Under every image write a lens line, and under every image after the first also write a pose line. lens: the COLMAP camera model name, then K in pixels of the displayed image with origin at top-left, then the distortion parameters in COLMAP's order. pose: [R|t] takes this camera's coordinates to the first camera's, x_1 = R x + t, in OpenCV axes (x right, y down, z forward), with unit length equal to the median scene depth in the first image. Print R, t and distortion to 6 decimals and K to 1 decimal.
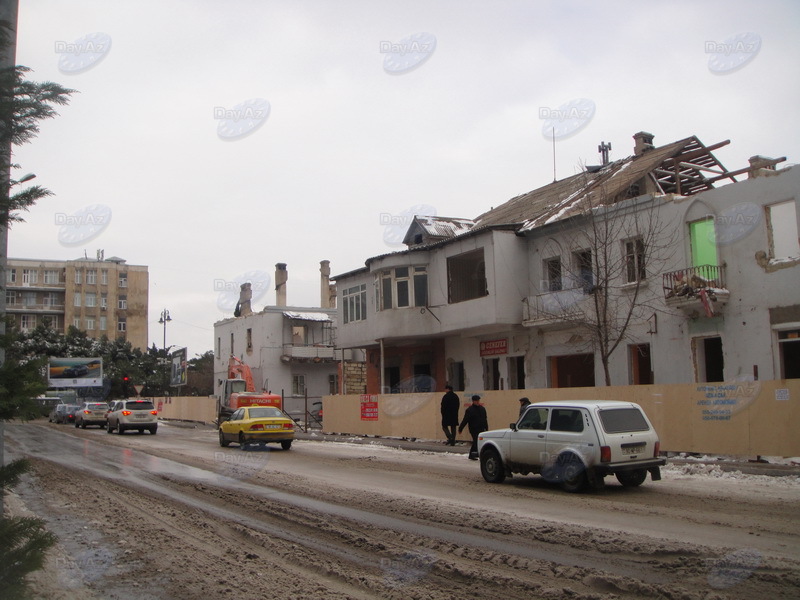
lens RADIAL K [[830.5, 0, 396.1], [0, 830.5, 303.2], [0, 0, 1]] dist [-0.181708, 0.149212]
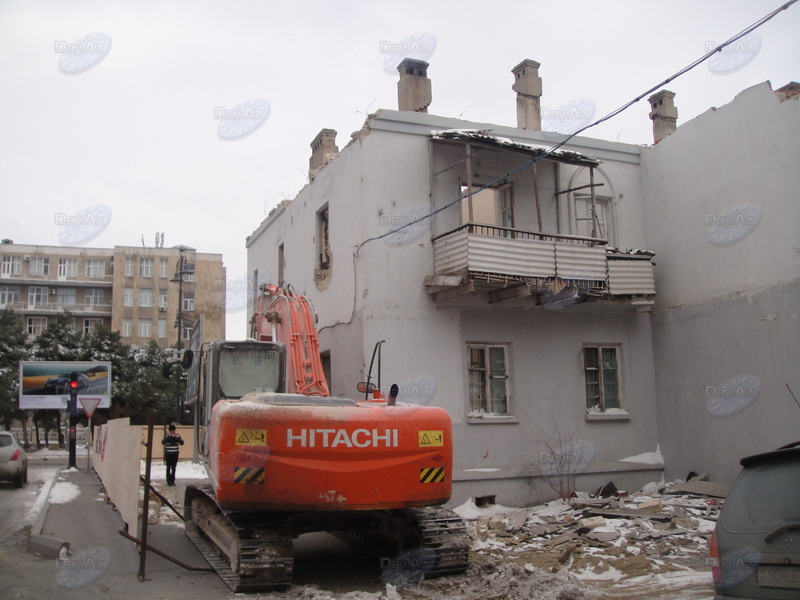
lens RADIAL K [[830.5, 0, 396.1], [0, 830.5, 303.2], [0, 0, 1]] dist [-0.181708, 0.149212]
pose [[0.990746, -0.019196, -0.134362, -0.065549], [0.014337, 0.999211, -0.037037, 0.049145], [0.134967, 0.034768, 0.990240, 0.420958]]
